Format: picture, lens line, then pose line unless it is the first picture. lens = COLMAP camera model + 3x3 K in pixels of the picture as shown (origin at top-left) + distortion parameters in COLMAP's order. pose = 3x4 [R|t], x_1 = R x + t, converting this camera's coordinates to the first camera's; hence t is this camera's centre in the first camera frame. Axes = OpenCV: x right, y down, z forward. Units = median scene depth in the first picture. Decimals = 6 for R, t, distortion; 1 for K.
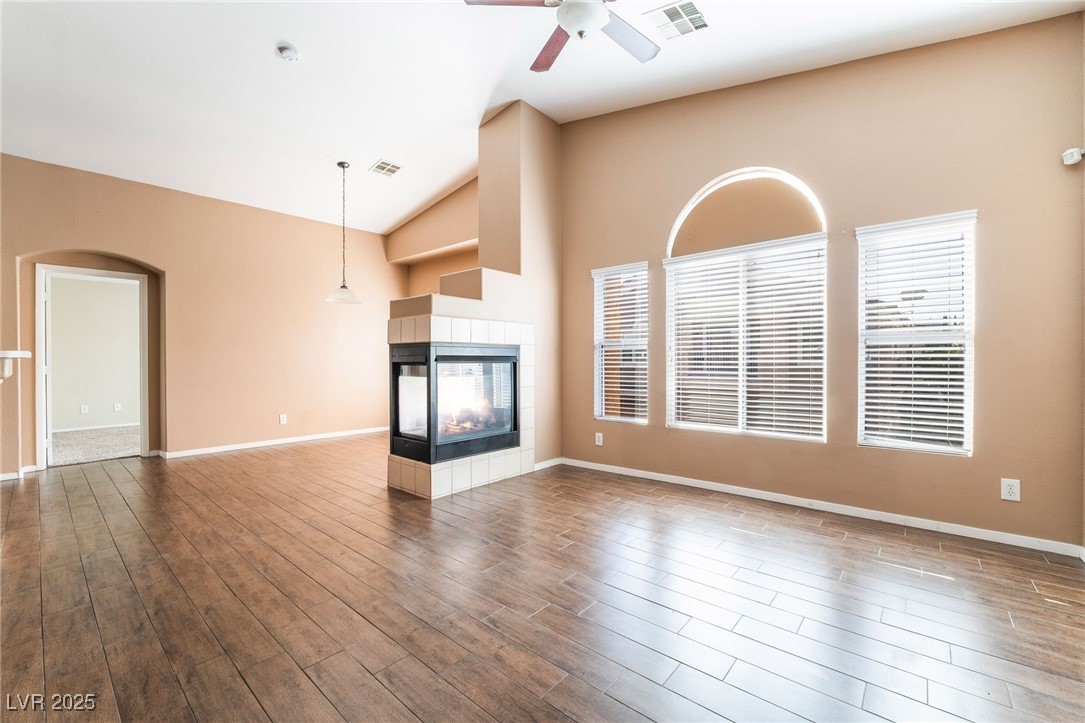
lens RADIAL K [[450.7, 0, 535.5], [0, 450.7, 362.4], [0, 0, 1]] dist [-0.017884, 0.000348]
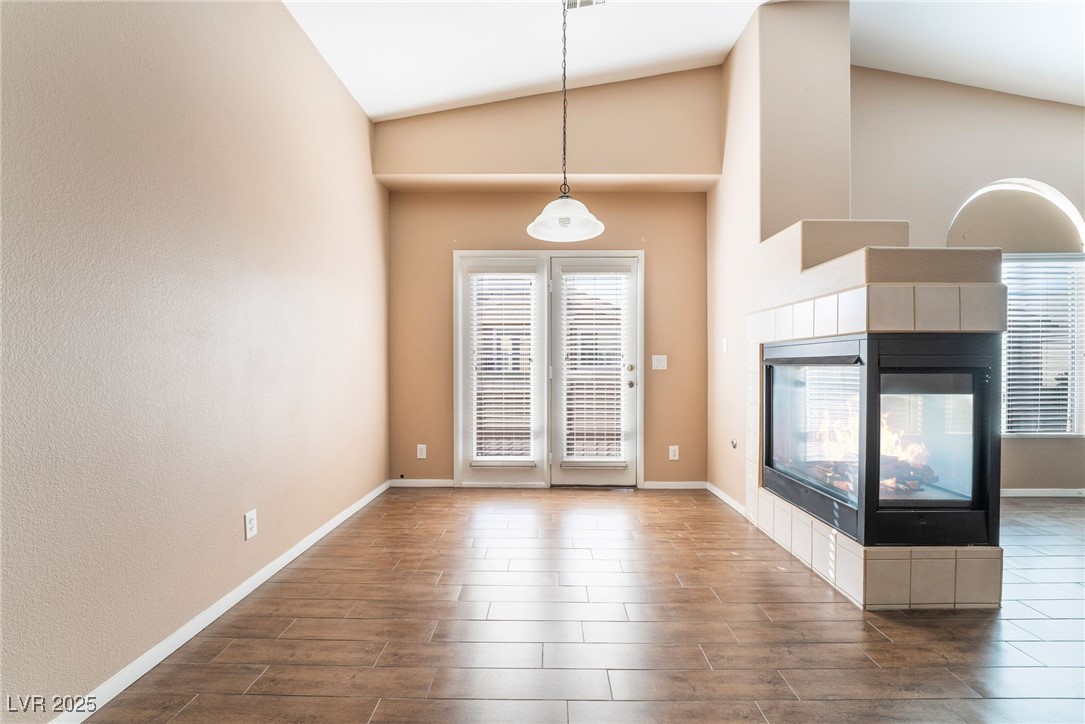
lens RADIAL K [[456.2, 0, 549.4], [0, 456.2, 366.7], [0, 0, 1]] dist [-0.021701, 0.000099]
pose [[0.757640, -0.000999, 0.652672, -1.000593], [0.001120, 0.999999, 0.000230, -0.001674], [-0.652671, 0.000557, 0.757641, 0.912473]]
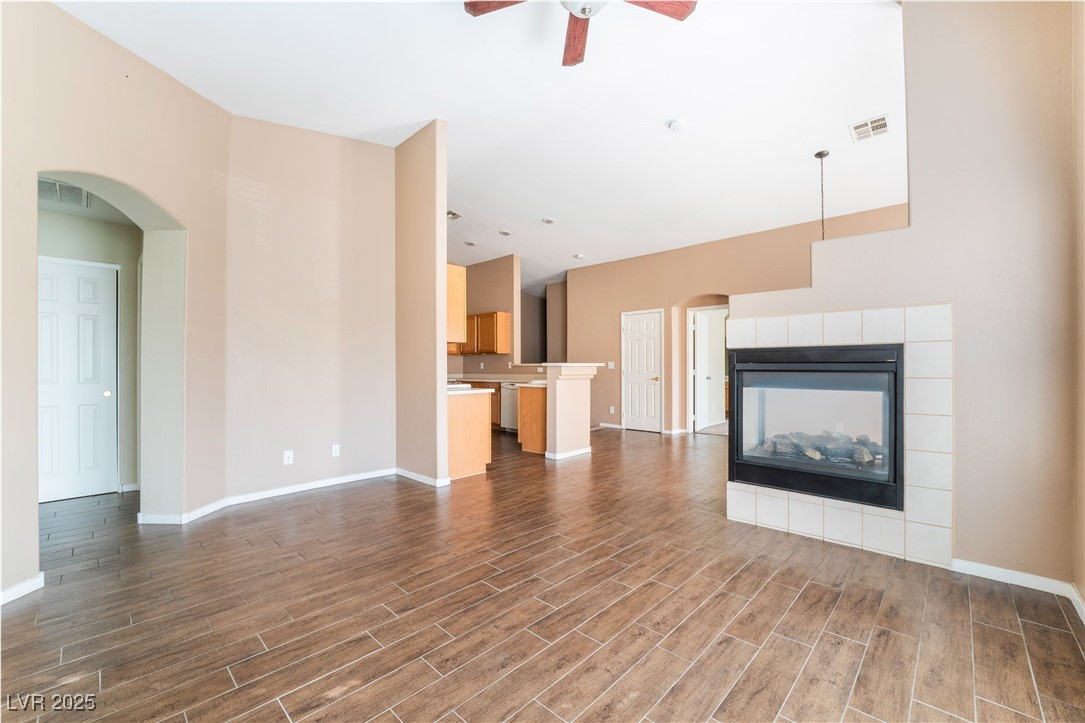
lens RADIAL K [[443.0, 0, 540.8], [0, 443.0, 364.3], [0, 0, 1]] dist [-0.019737, 0.000466]
pose [[-0.043872, -0.001024, -0.999037, 0.668391], [-0.002588, 0.999996, -0.000911, -0.010342], [0.999034, 0.002546, -0.043874, 0.633181]]
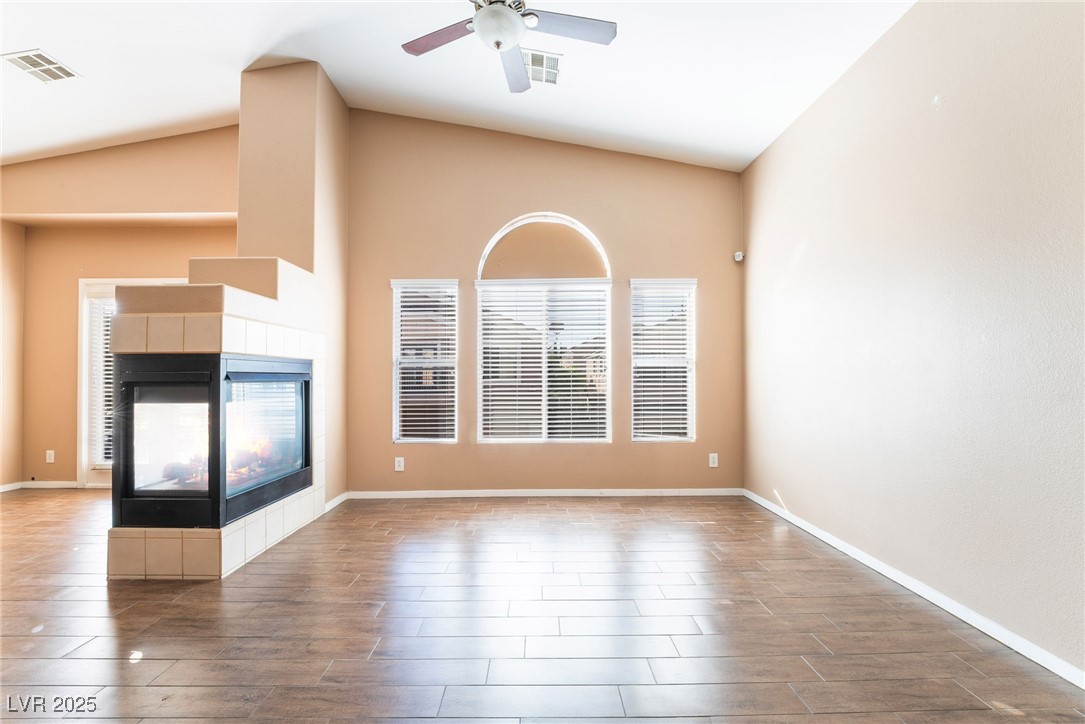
lens RADIAL K [[454.4, 0, 544.0], [0, 454.4, 371.5], [0, 0, 1]] dist [-0.019961, 0.000762]
pose [[0.744378, 0.008430, 0.667705, -0.314092], [0.004227, 0.999841, -0.017335, -0.001340], [-0.667745, 0.015726, 0.744224, 0.139374]]
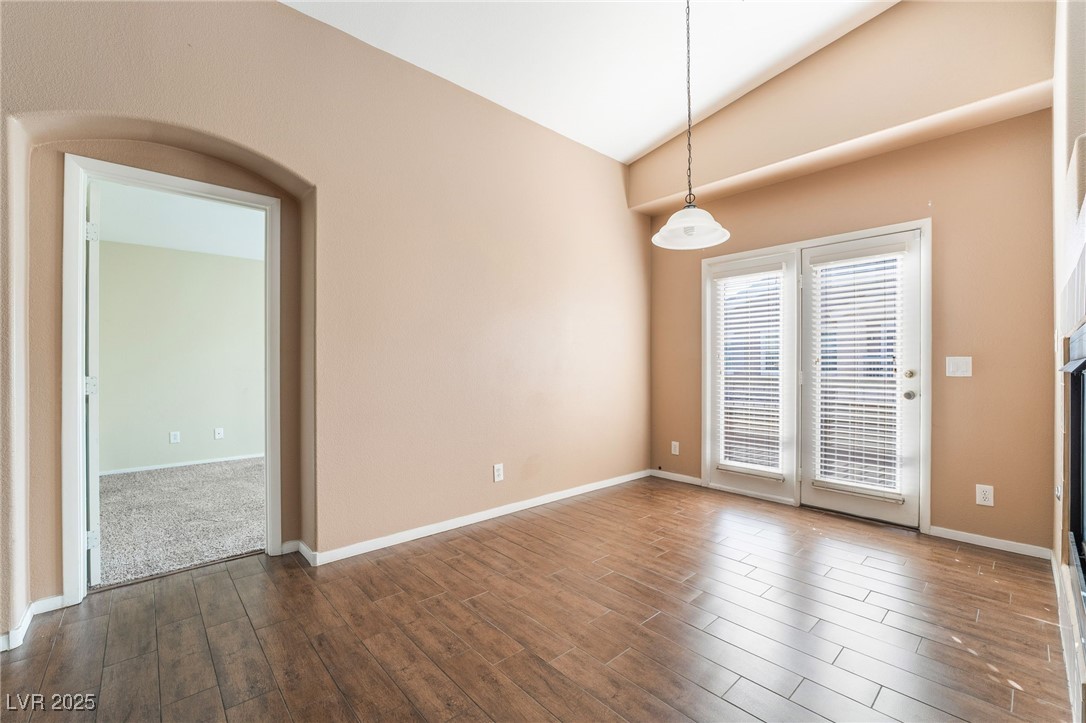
lens RADIAL K [[452.6, 0, 559.3], [0, 452.6, 369.1], [0, 0, 1]] dist [-0.018313, 0.000135]
pose [[0.995096, 0.005467, -0.098765, -0.700678], [-0.005629, 0.999983, -0.001362, -0.002598], [0.098756, 0.001912, 0.995110, 0.723797]]
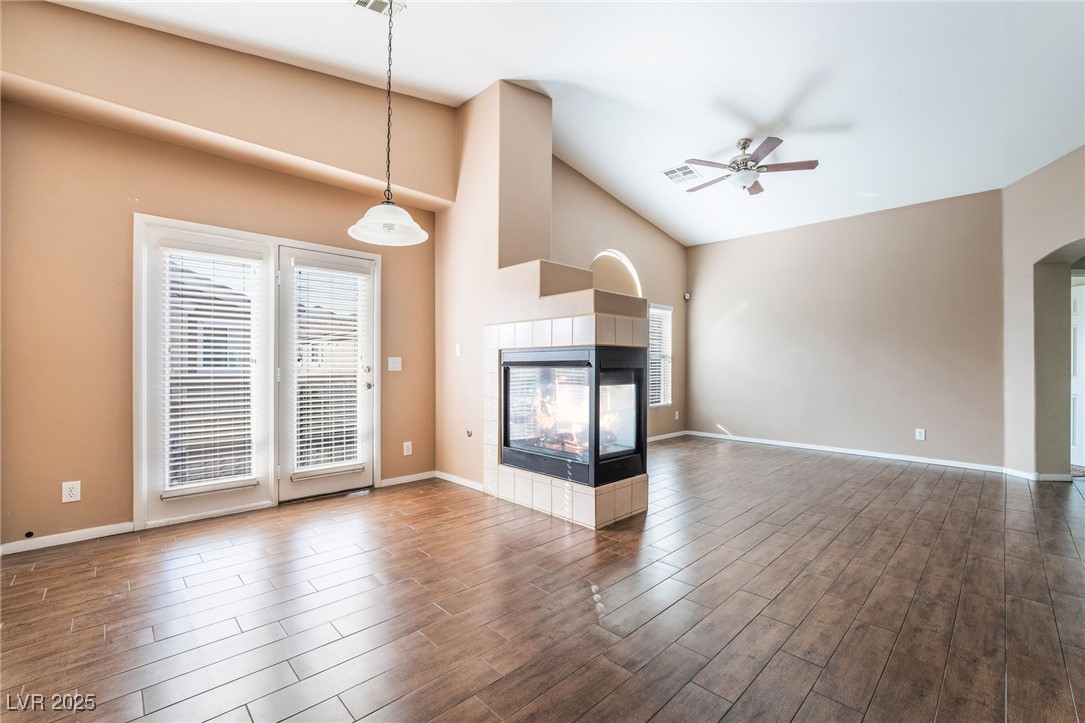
lens RADIAL K [[448.4, 0, 541.3], [0, 448.4, 365.4], [0, 0, 1]] dist [-0.019176, 0.000471]
pose [[0.090195, 0.003734, 0.995917, -1.179056], [0.002420, 0.999989, -0.003969, -0.002770], [-0.995921, 0.002768, 0.090185, 1.100742]]
